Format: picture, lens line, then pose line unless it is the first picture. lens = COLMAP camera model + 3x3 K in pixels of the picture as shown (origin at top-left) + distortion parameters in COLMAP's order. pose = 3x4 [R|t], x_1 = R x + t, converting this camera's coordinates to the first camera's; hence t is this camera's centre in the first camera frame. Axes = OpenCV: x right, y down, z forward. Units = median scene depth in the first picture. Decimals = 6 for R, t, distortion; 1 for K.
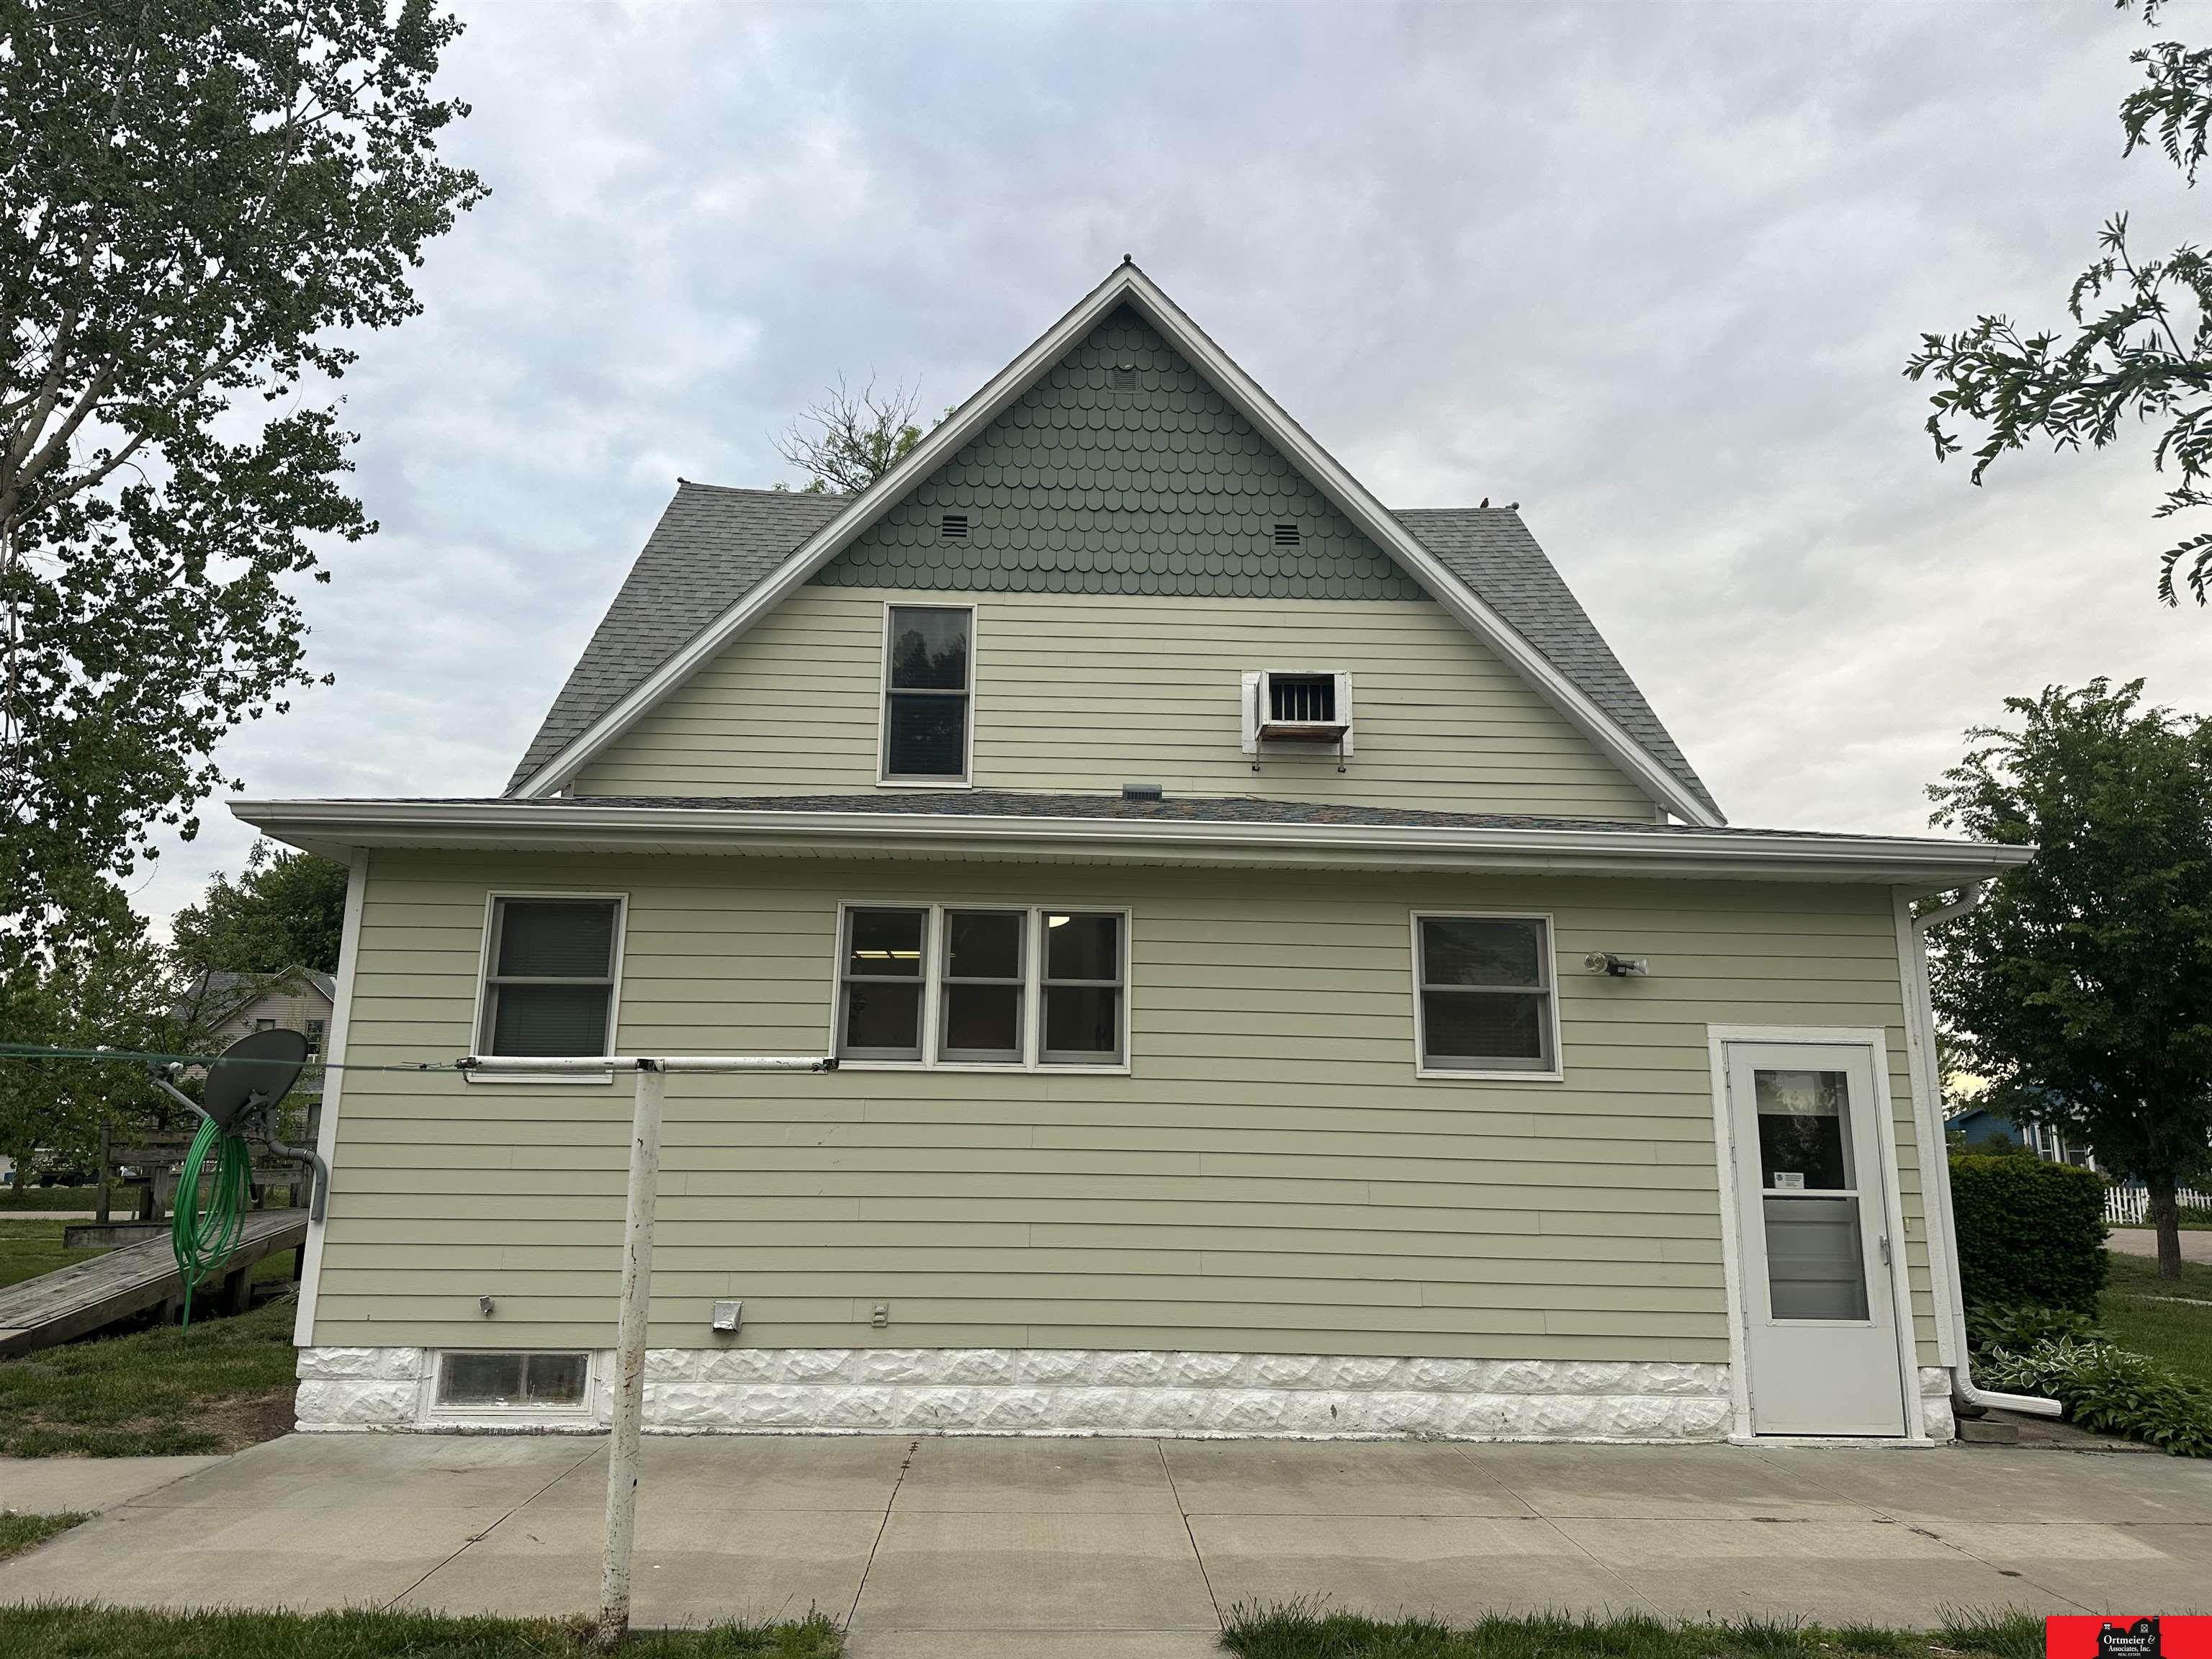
lens RADIAL K [[1562.9, 0, 1100.3], [0, 1562.9, 811.3], [0, 0, 1]] dist [0.039799, -0.041388]
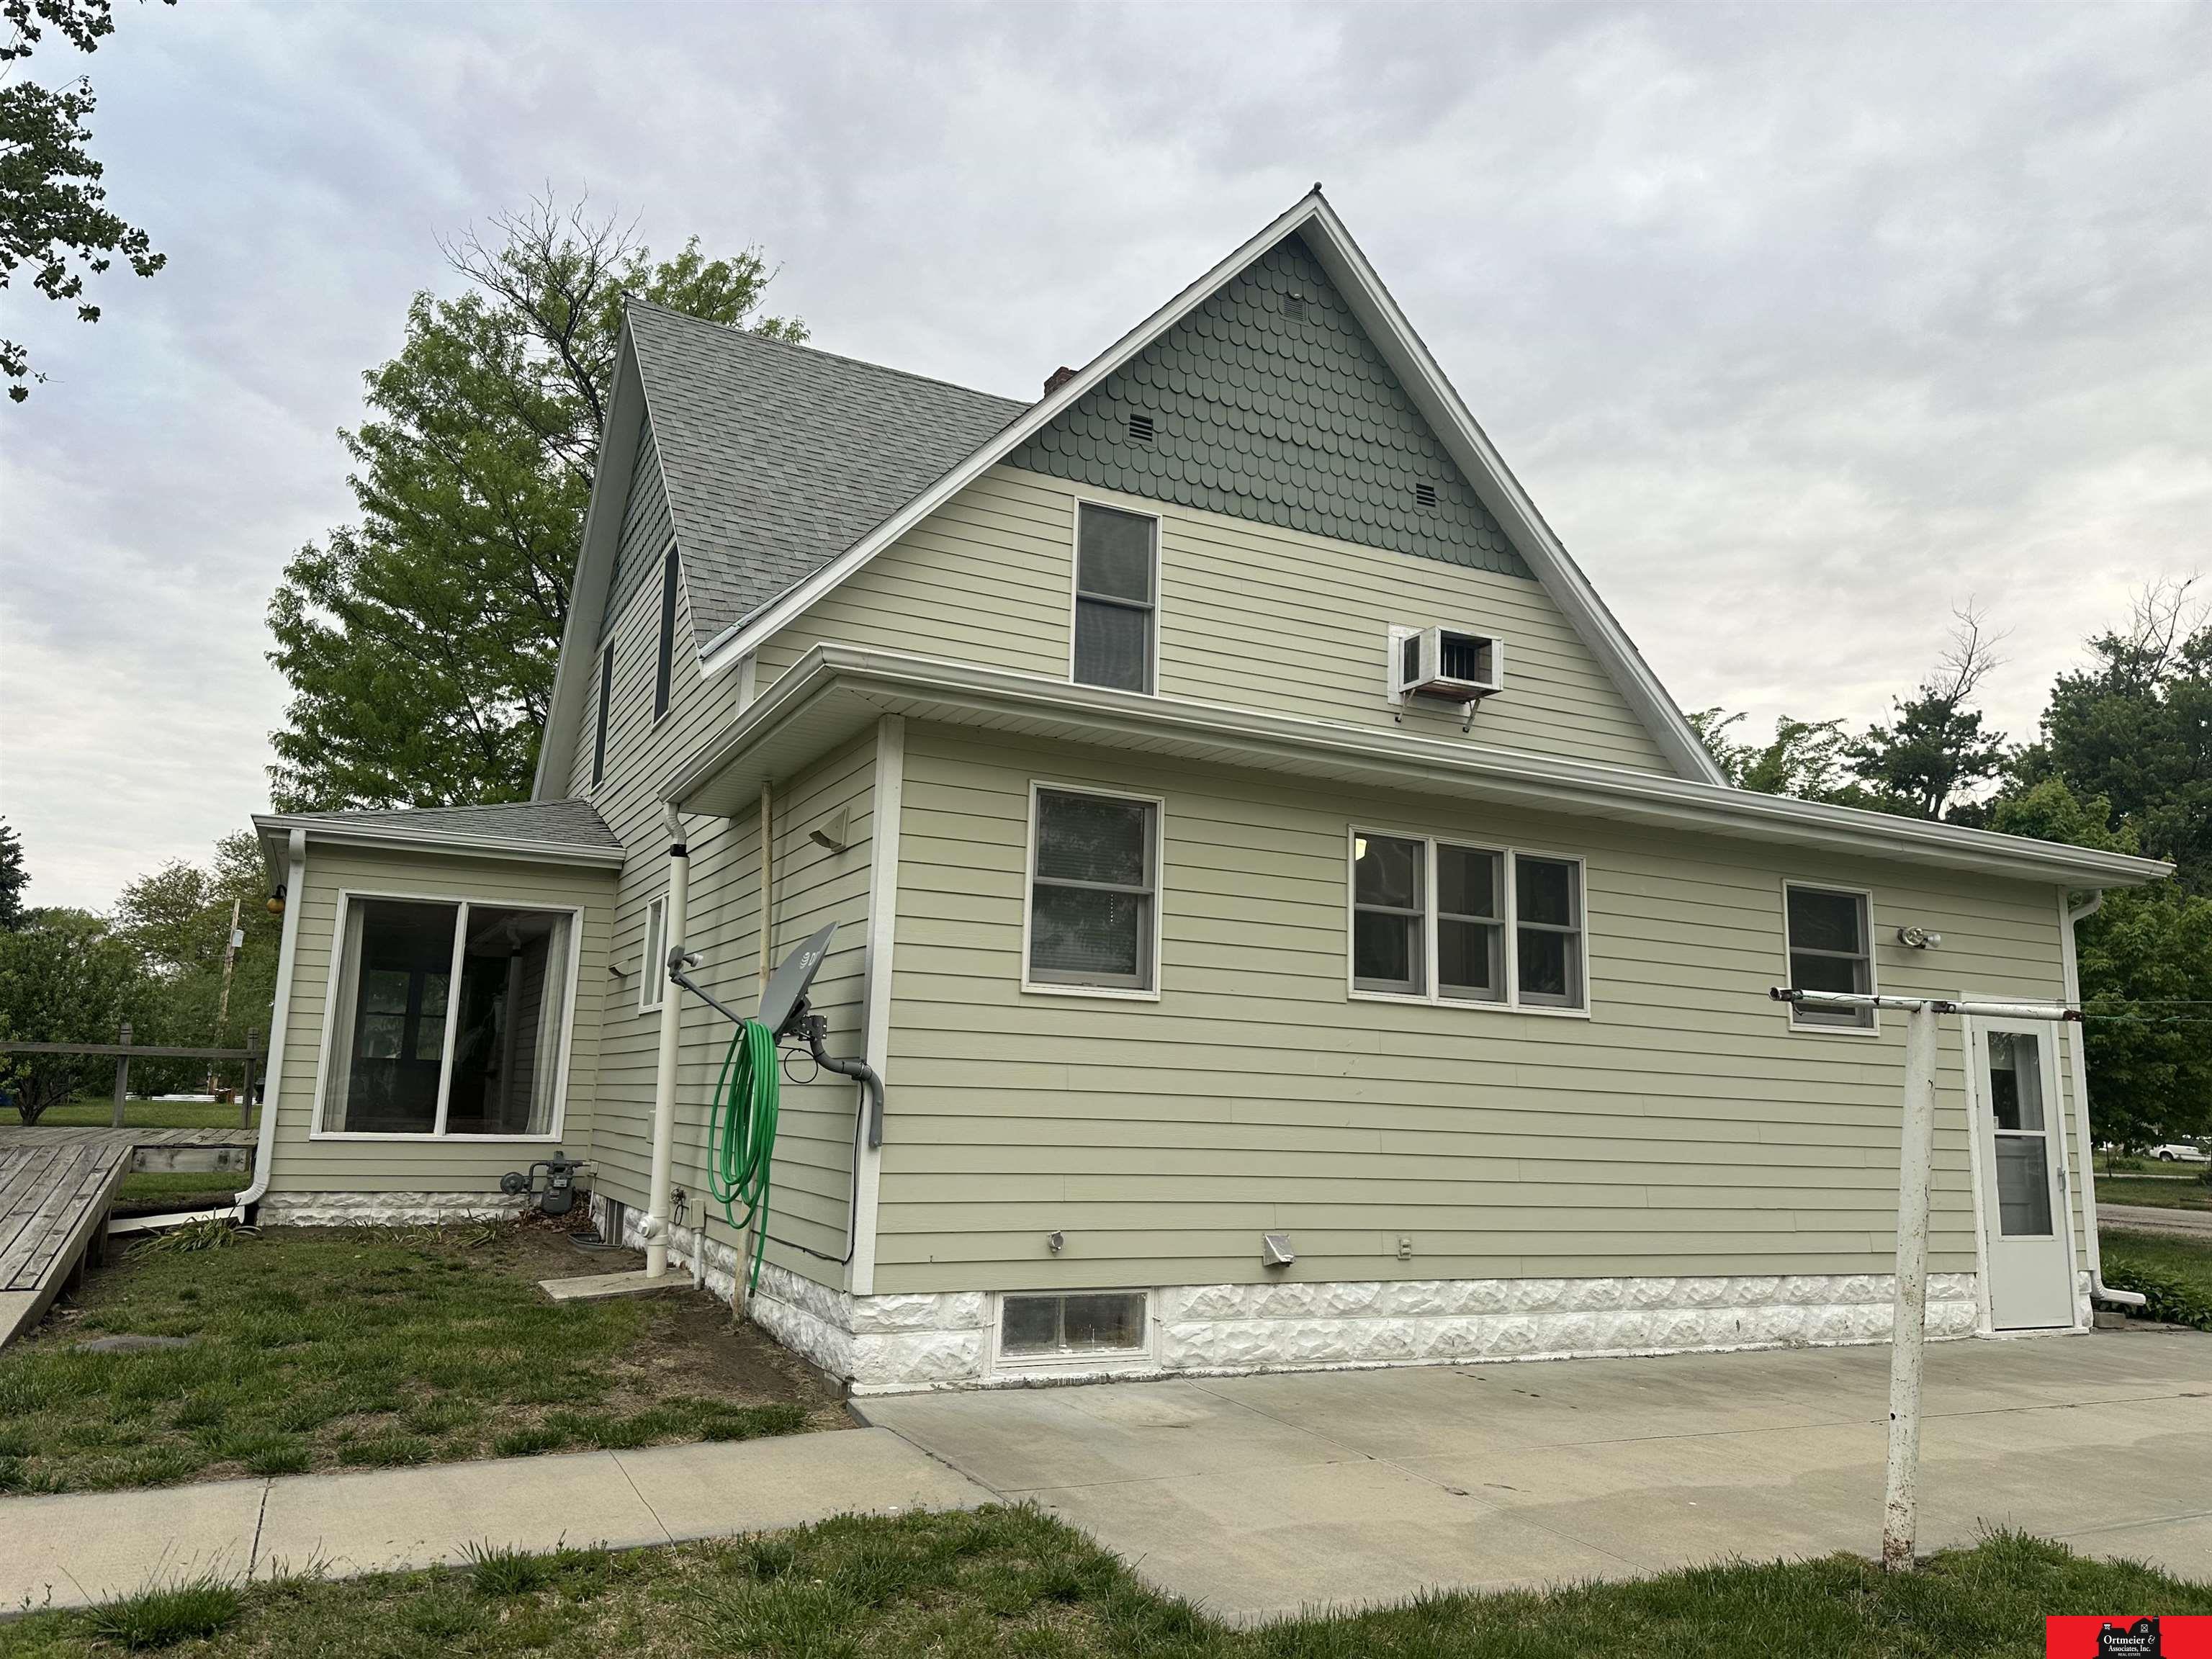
lens RADIAL K [[1562.9, 0, 1106.7], [0, 1562.9, 830.6], [0, 0, 1]] dist [0.039799, -0.041388]
pose [[0.913355, 0.085031, 0.398186, -0.701513], [-0.108537, 0.993410, 0.036823, 0.041472], [-0.392431, -0.076851, 0.916565, 0.178852]]
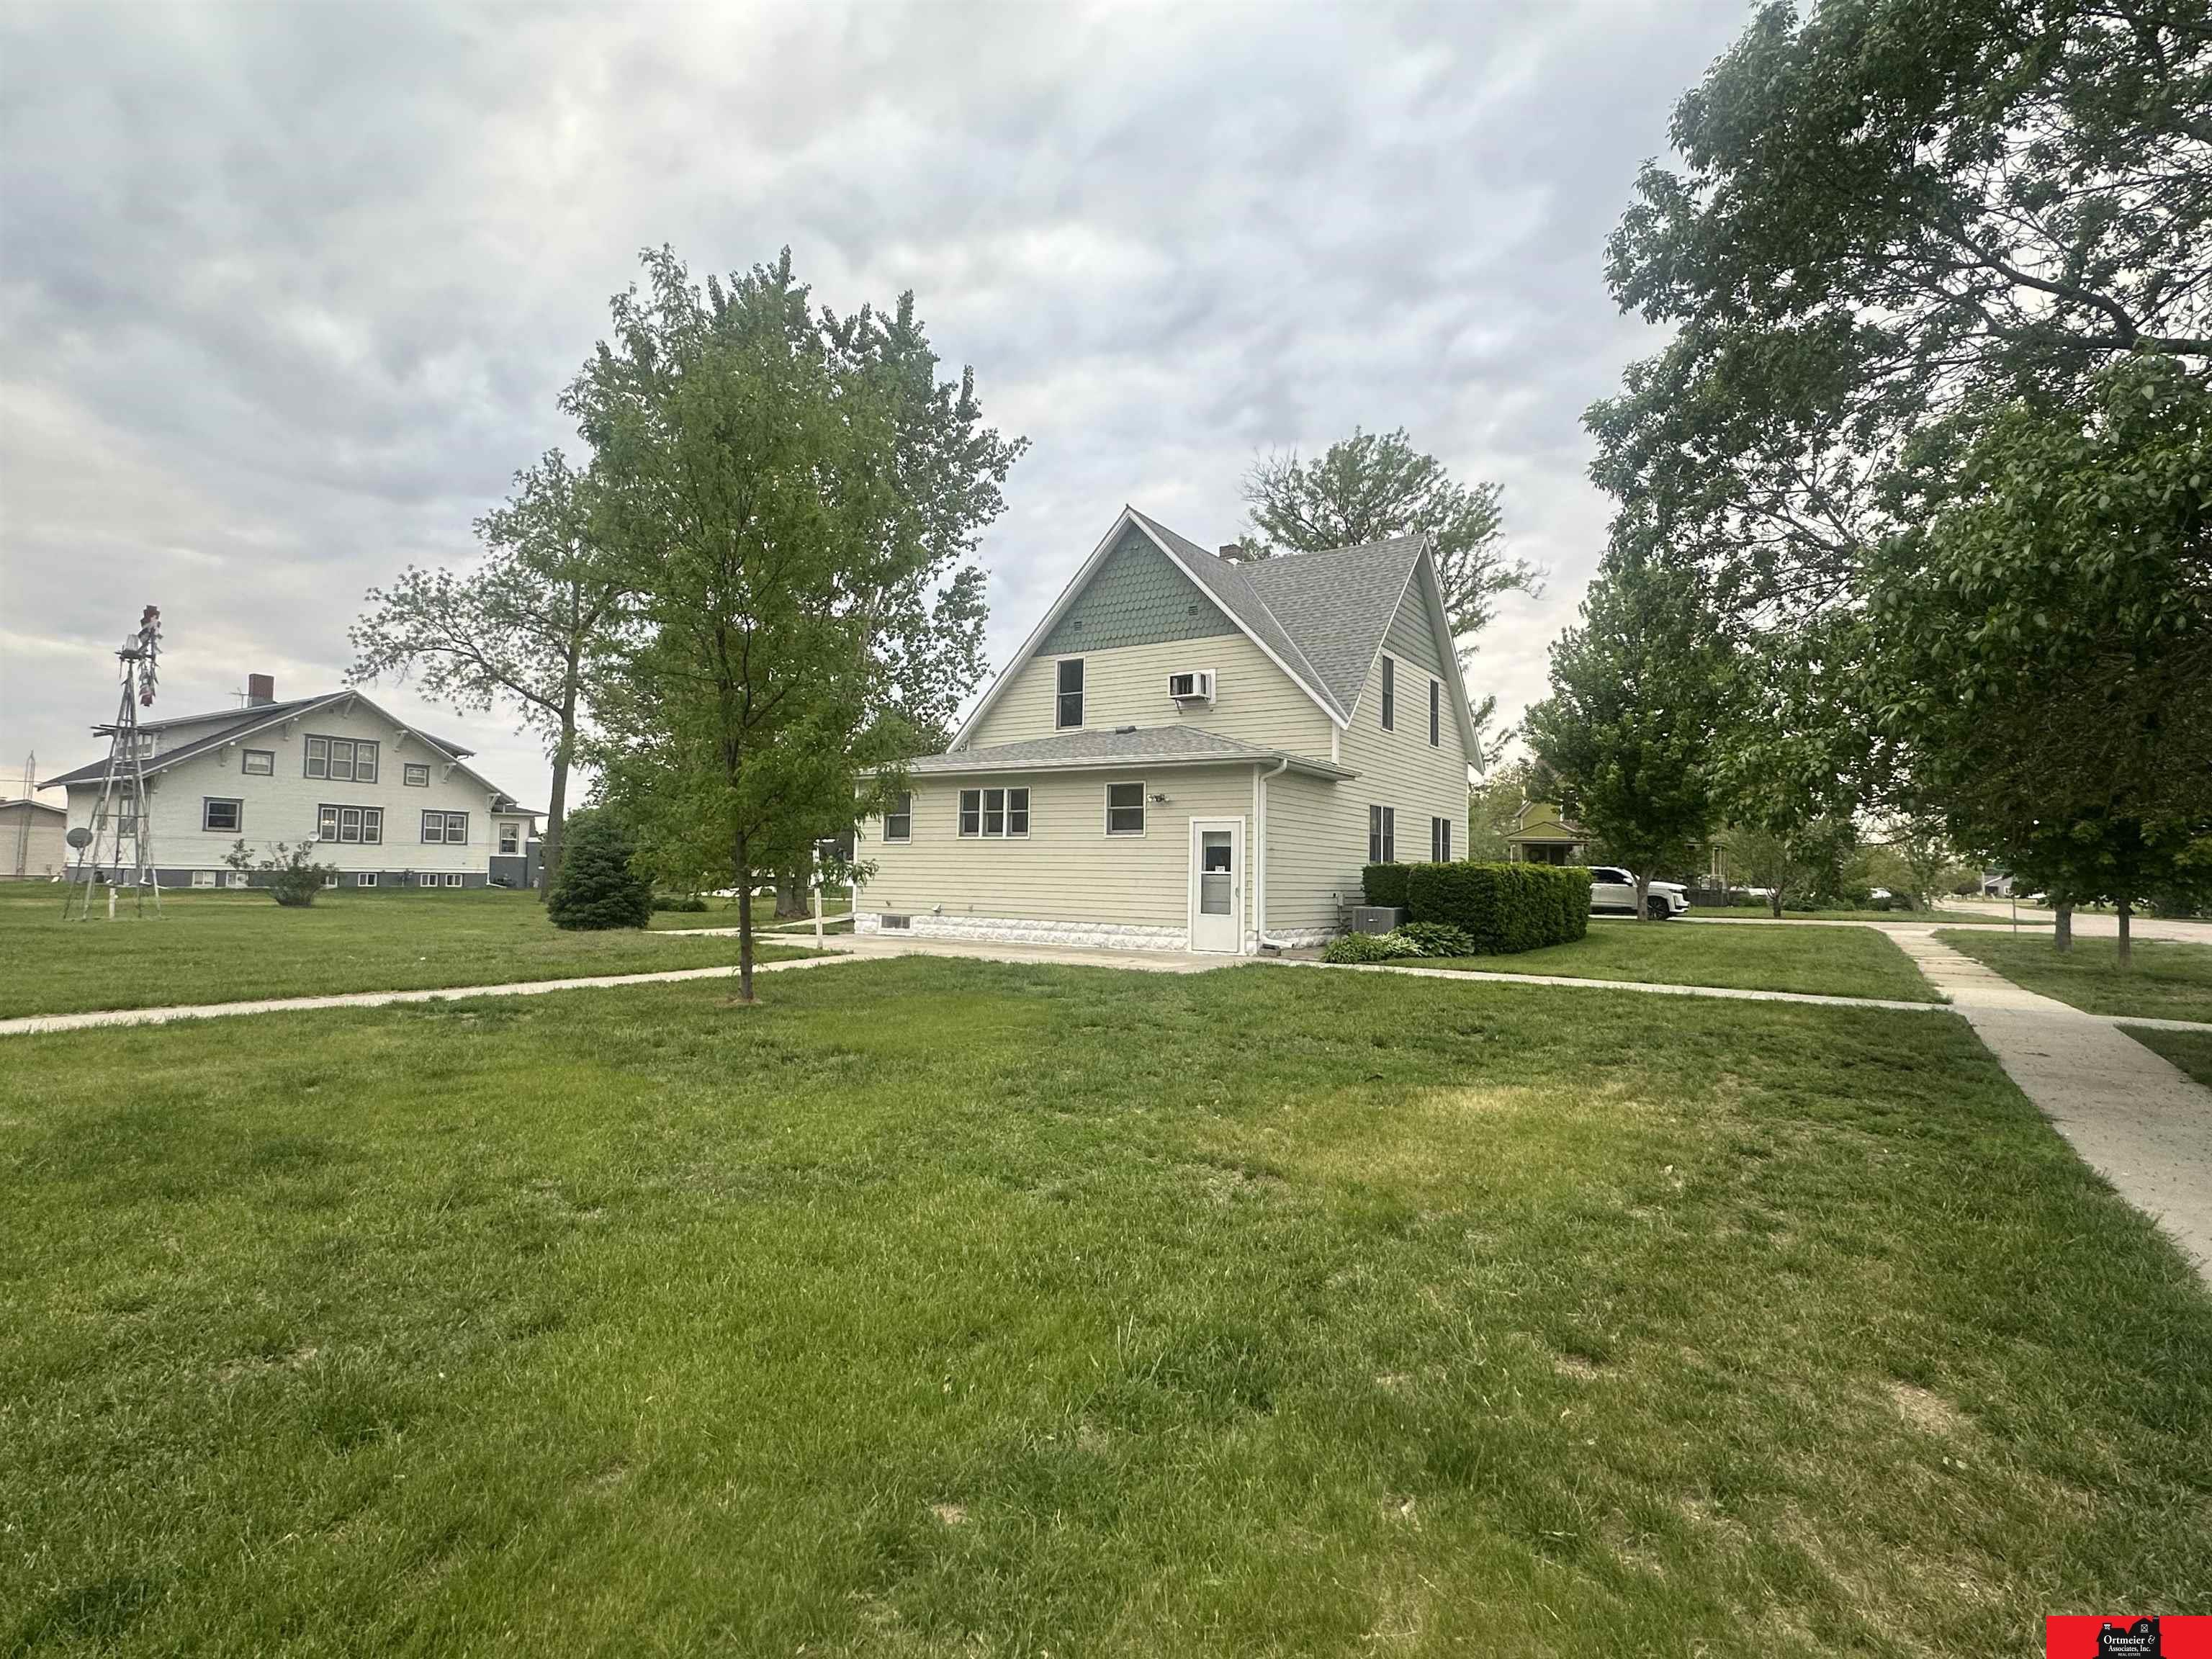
lens RADIAL K [[1125.7, 0, 1104.9], [0, 1125.7, 821.9], [0, 0, 1]] dist [-0.005784, -0.000172]
pose [[0.817383, -0.030415, -0.575292, 1.490340], [0.126048, 0.983851, 0.127076, -0.142561], [0.562136, -0.176384, 0.808017, -0.788102]]
